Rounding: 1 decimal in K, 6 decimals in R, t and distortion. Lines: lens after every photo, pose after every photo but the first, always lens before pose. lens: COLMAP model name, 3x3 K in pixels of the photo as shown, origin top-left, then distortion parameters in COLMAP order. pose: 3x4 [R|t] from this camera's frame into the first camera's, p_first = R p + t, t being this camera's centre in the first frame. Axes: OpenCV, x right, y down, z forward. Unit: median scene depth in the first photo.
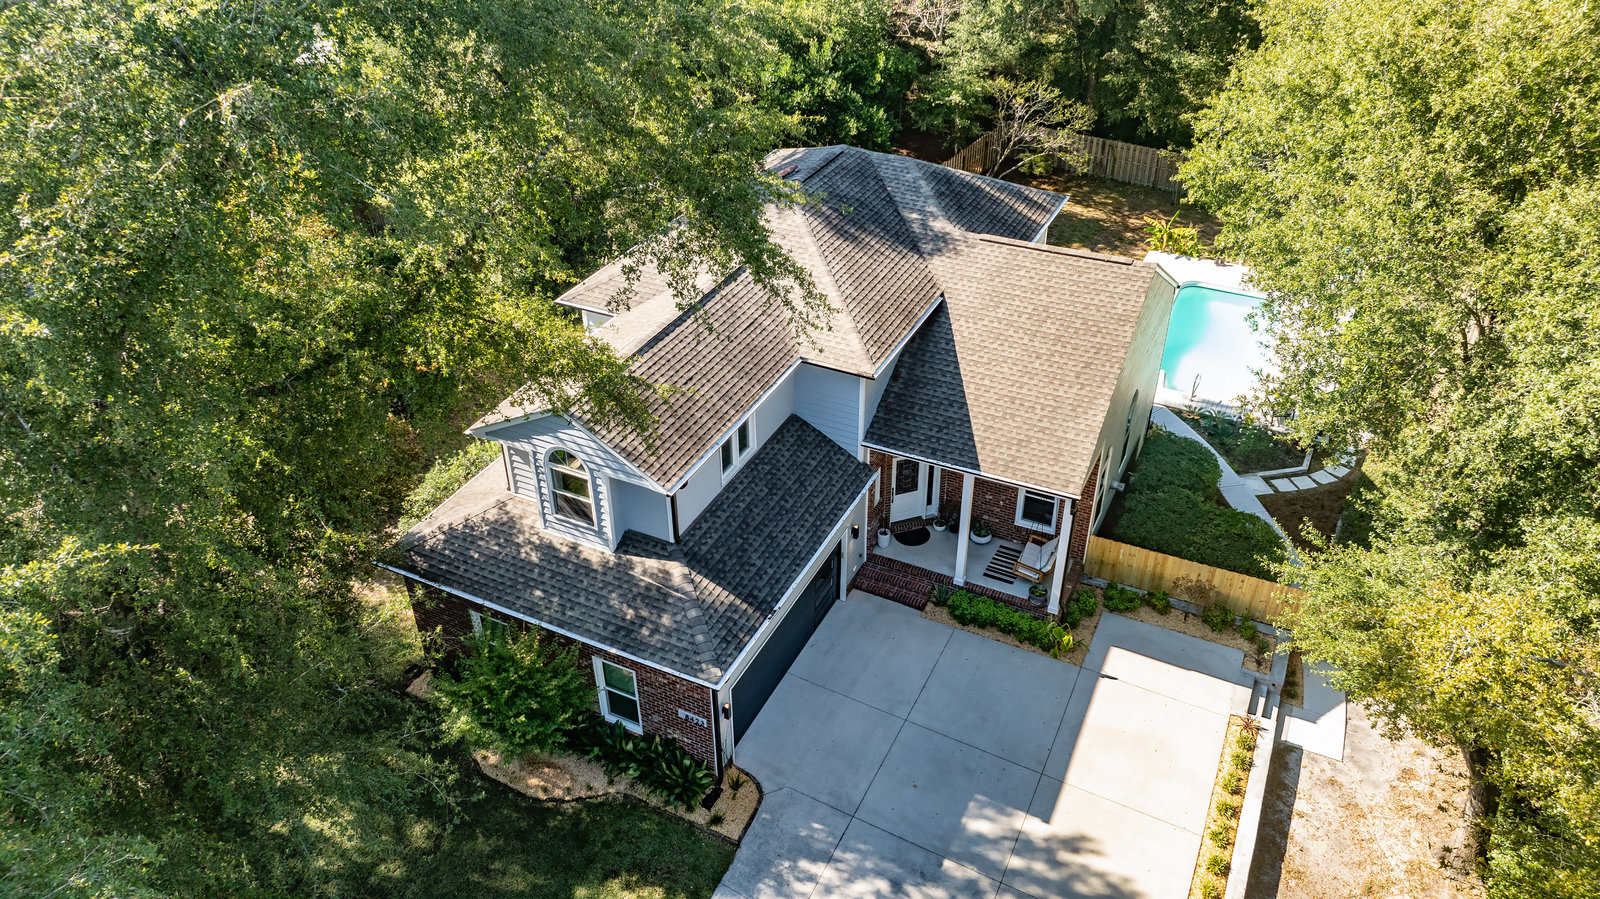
lens RADIAL K [[1098.1, 0, 803.8], [0, 1098.1, 449.7], [0, 0, 1]] dist [0.004018, -0.000544]
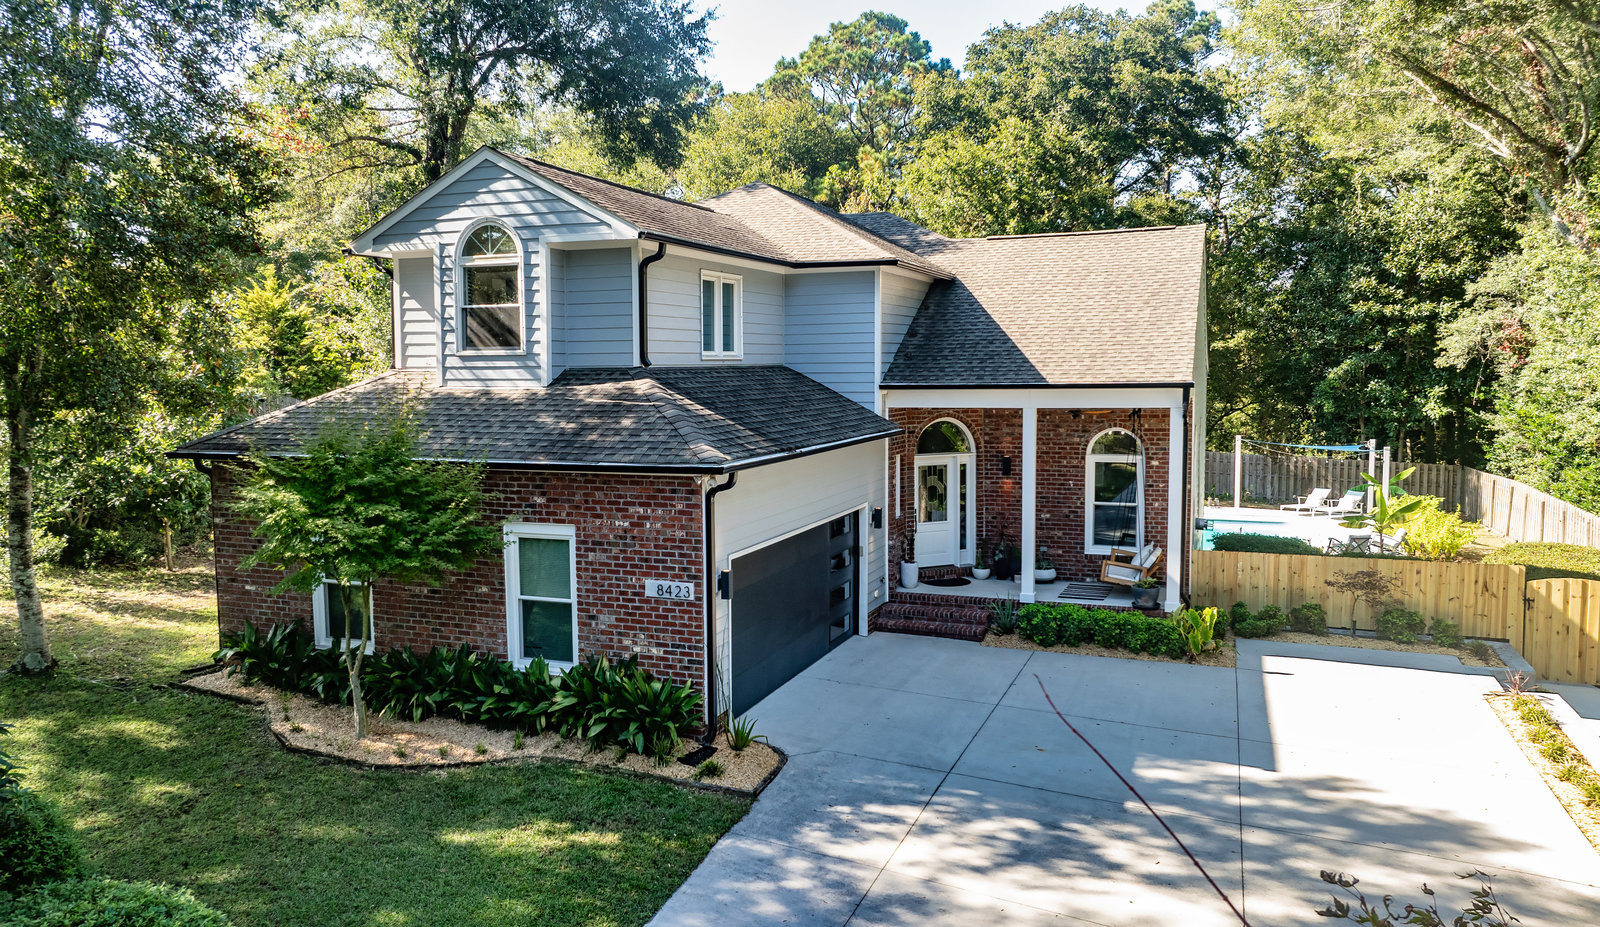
lens RADIAL K [[1168.2, 0, 796.7], [0, 1168.2, 461.5], [0, 0, 1]] dist [-0.034783, 0.005663]
pose [[0.995572, -0.008349, 0.093629, -0.089251], [0.053671, 0.868220, -0.493269, 0.490123], [-0.077172, 0.496110, 0.864823, 0.400602]]
